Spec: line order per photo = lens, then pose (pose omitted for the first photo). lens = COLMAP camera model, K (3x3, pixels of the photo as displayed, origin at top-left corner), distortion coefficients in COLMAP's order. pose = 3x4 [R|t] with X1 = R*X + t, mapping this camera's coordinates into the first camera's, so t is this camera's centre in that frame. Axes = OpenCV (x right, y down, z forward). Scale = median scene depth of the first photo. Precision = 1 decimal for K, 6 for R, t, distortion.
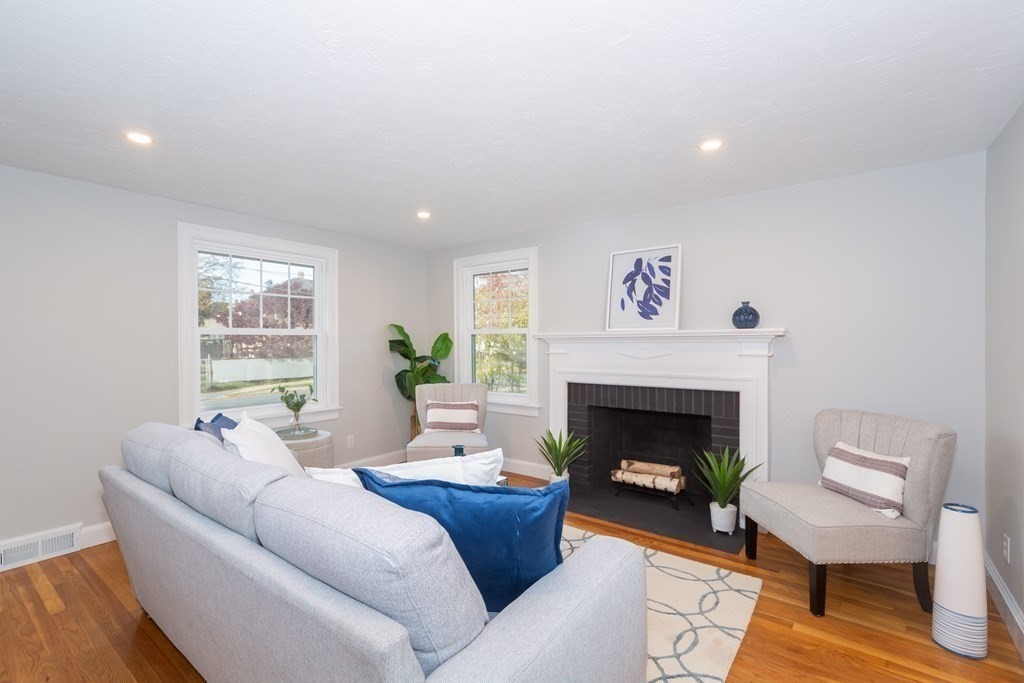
lens RADIAL K [[462.0, 0, 473.8], [0, 462.0, 347.2], [0, 0, 1]] dist [0.017226, 0.000484]
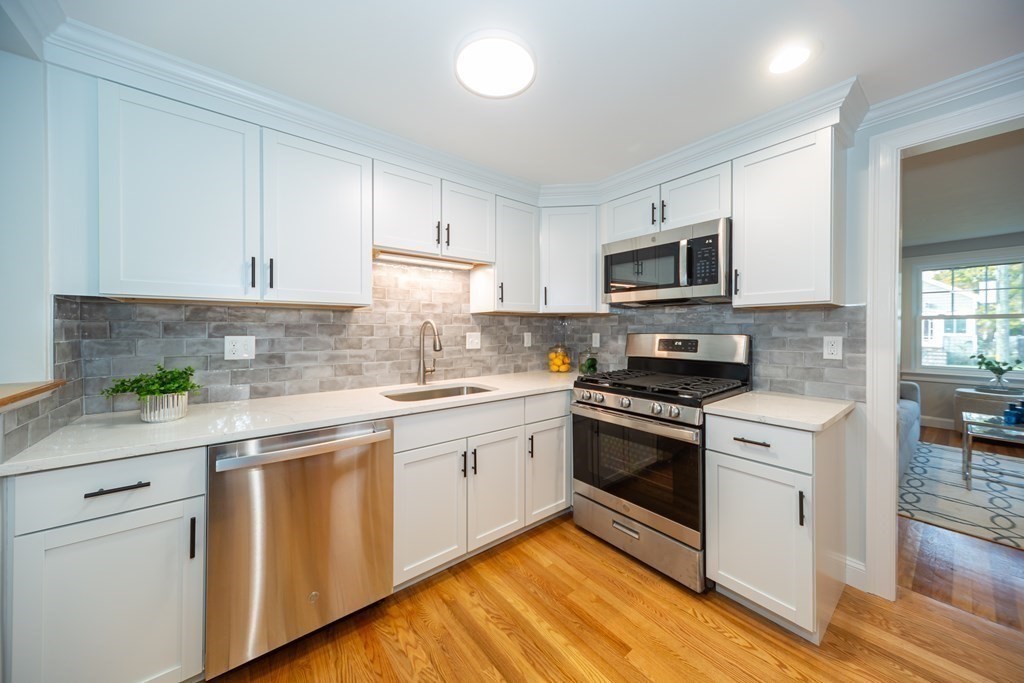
lens RADIAL K [[355.6, 0, 525.0], [0, 355.6, 326.3], [0, 0, 1]] dist [0.004667, -0.000098]
pose [[-0.203396, -0.001594, -0.979095, 0.956439], [-0.006243, 0.999980, -0.000331, 0.006294], [0.979077, 0.006046, -0.203402, -0.154562]]
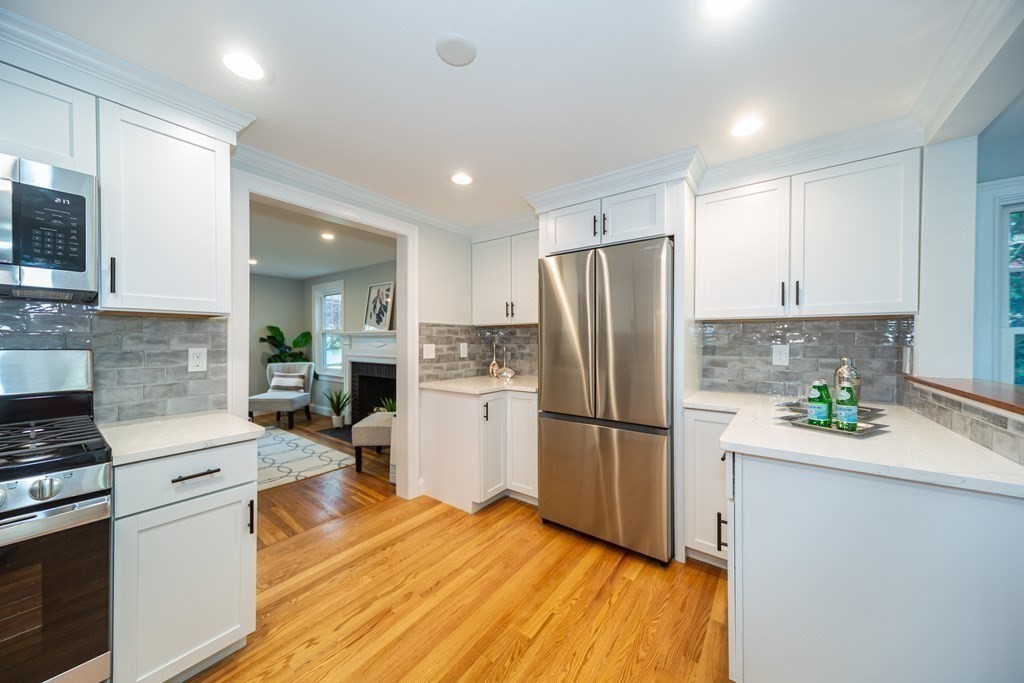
lens RADIAL K [[355.6, 0, 506.3], [0, 355.6, 338.1], [0, 0, 1]] dist [0.004667, -0.000098]
pose [[0.999311, 0.005903, 0.036638, 0.785278], [-0.005344, 0.999868, -0.015359, 0.008943], [-0.036724, 0.015153, 0.999211, -0.341704]]
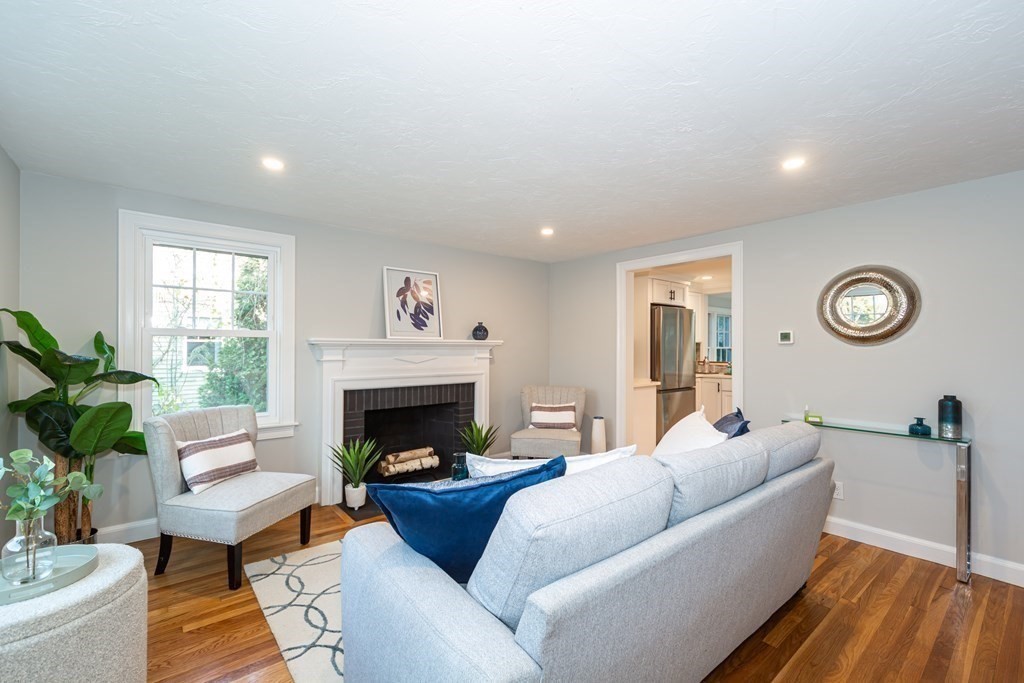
lens RADIAL K [[428.6, 0, 509.6], [0, 428.6, 350.1], [0, 0, 1]] dist [0.002687, 0.000262]
pose [[0.205471, 0.004107, 0.978655, -0.649636], [0.007125, 0.999958, -0.005693, 0.000574], [-0.978637, 0.008143, 0.205433, 0.528841]]
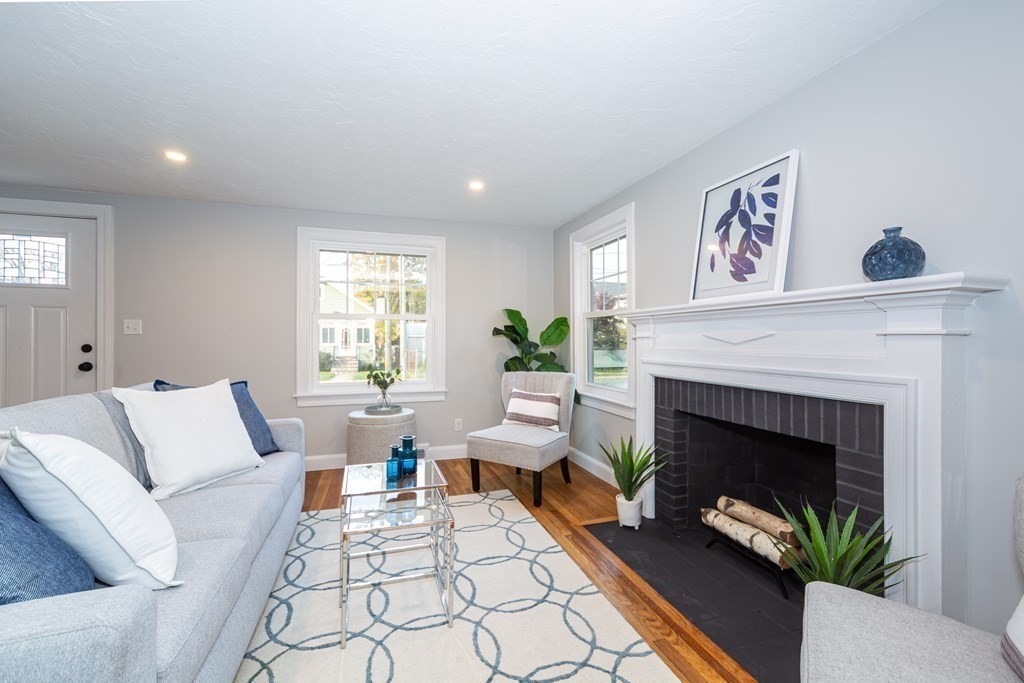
lens RADIAL K [[428.6, 0, 511.6], [0, 428.6, 339.6], [0, 0, 1]] dist [0.002687, 0.000262]
pose [[0.842279, 0.005697, -0.539011, 0.416748], [-0.010811, 0.999922, -0.006326, 0.026383], [0.538933, 0.011156, 0.842275, 0.325756]]
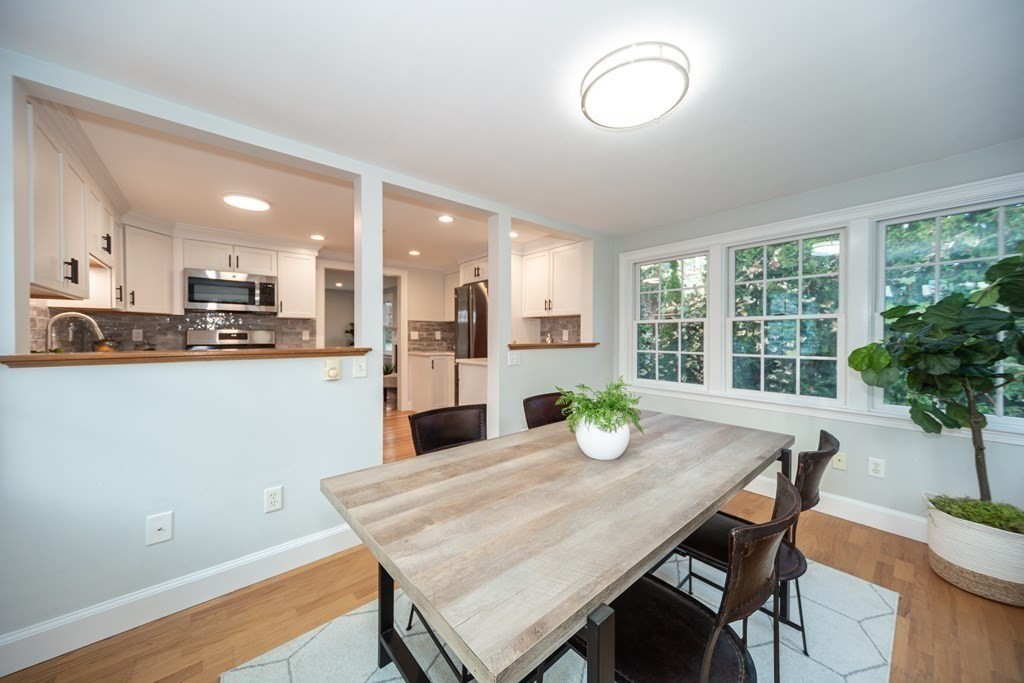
lens RADIAL K [[355.6, 0, 518.9], [0, 355.6, 334.7], [0, 0, 1]] dist [0.004667, -0.000098]
pose [[0.988876, 0.005780, -0.148632, 1.333114], [-0.007173, 0.999935, -0.008836, 0.036589], [0.148571, 0.009804, 0.988853, -0.994751]]
